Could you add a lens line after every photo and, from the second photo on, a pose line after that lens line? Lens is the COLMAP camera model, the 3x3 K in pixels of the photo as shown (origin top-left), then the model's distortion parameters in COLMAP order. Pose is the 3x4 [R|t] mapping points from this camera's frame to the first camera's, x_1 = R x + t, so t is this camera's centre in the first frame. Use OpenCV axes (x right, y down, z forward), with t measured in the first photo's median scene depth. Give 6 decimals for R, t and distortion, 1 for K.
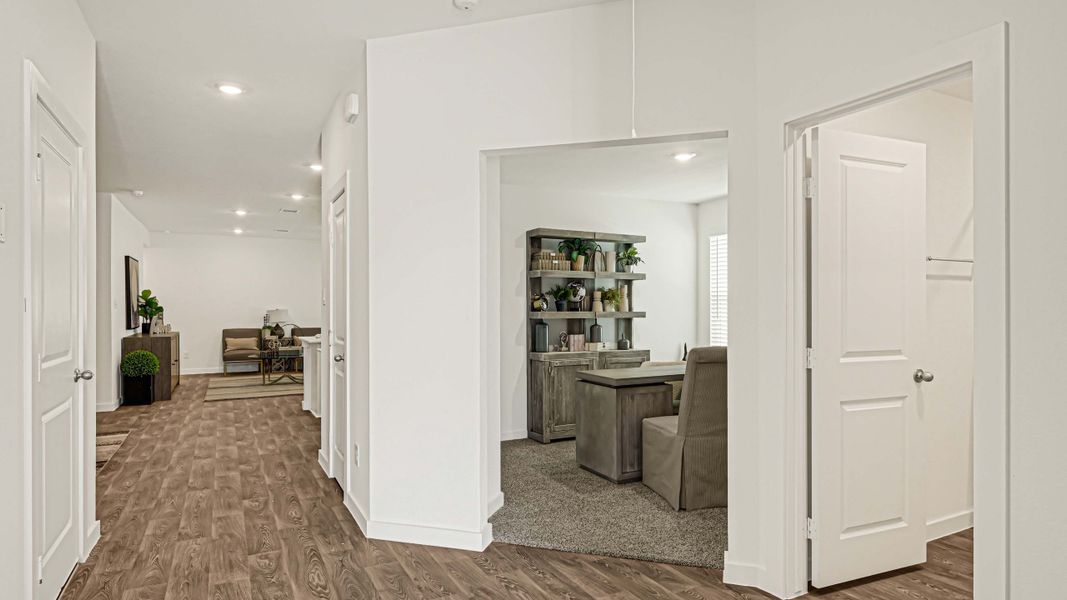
lens RADIAL K [[609.7, 0, 533.7], [0, 609.7, 304.5], [0, 0, 1]] dist [0.003213, 0.000755]
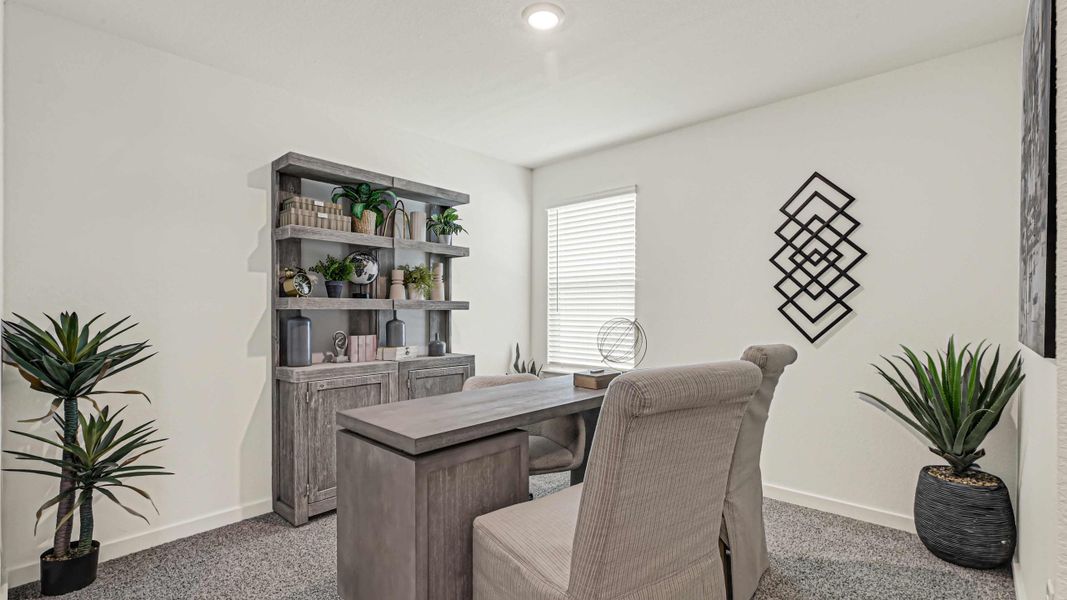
lens RADIAL K [[474.6, 0, 533.5], [0, 474.6, 303.1], [0, 0, 1]] dist [0.000588, -0.000033]
pose [[0.943218, 0.006967, 0.332100, 0.073383], [-0.003684, 0.999938, -0.010515, 0.020097], [-0.332153, 0.008695, 0.943185, 0.470348]]
